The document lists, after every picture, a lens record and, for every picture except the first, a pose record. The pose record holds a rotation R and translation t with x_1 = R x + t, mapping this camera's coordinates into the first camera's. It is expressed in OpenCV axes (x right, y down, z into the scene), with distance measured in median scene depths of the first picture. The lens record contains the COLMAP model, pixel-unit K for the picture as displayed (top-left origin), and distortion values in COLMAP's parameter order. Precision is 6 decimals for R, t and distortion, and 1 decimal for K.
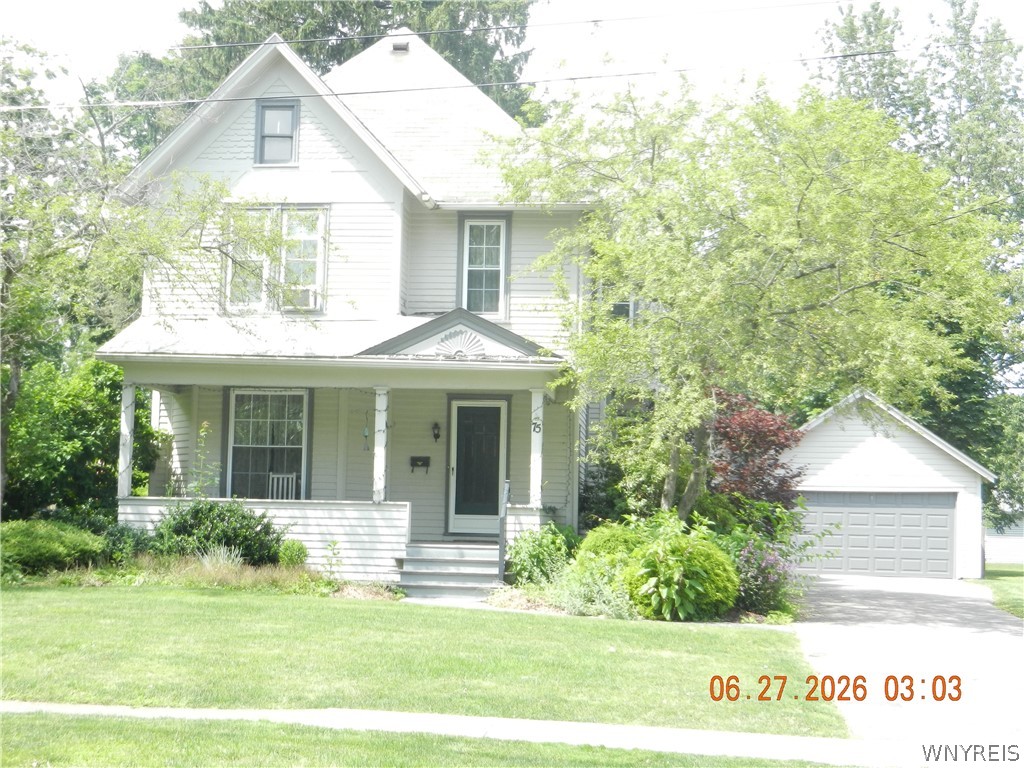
lens RADIAL K [[1564.3, 0, 512.0], [0, 1564.3, 385.3], [0, 0, 1]] dist [0.005798, 0.000000]
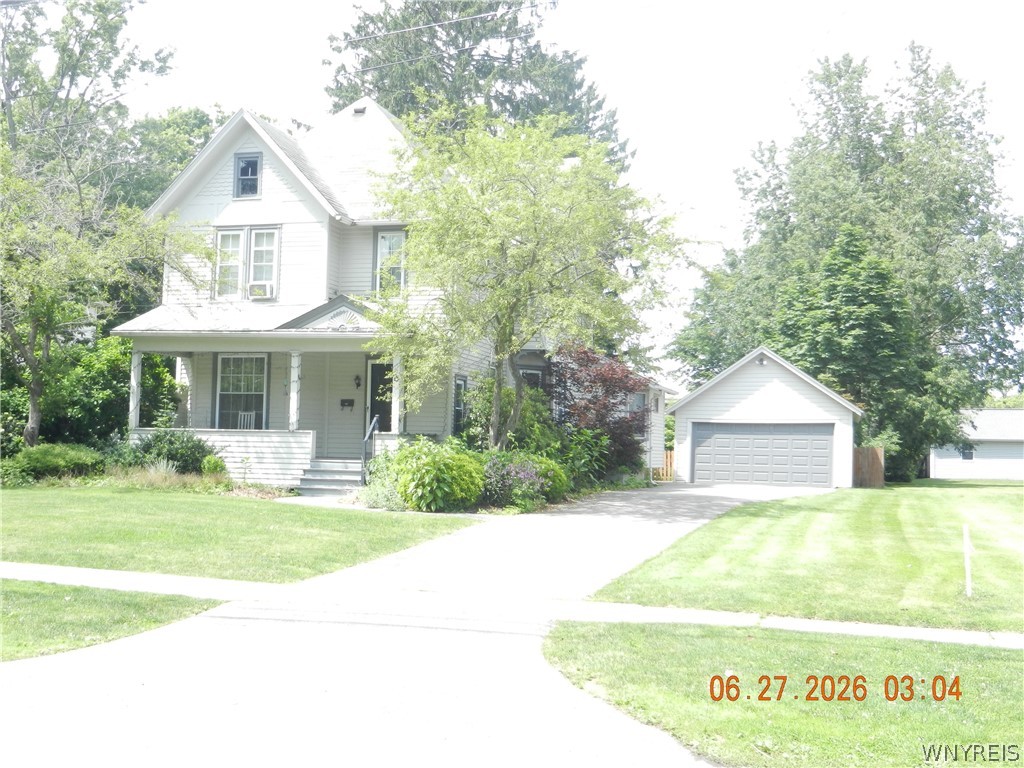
lens RADIAL K [[1149.2, 0, 511.8], [0, 1149.2, 382.4], [0, 0, 1]] dist [-0.005190, 0.000000]
pose [[0.988046, -0.010936, -0.153768, 0.277359], [0.015336, 0.999505, 0.027455, 0.004003], [0.153392, -0.029485, 0.987725, -0.016255]]
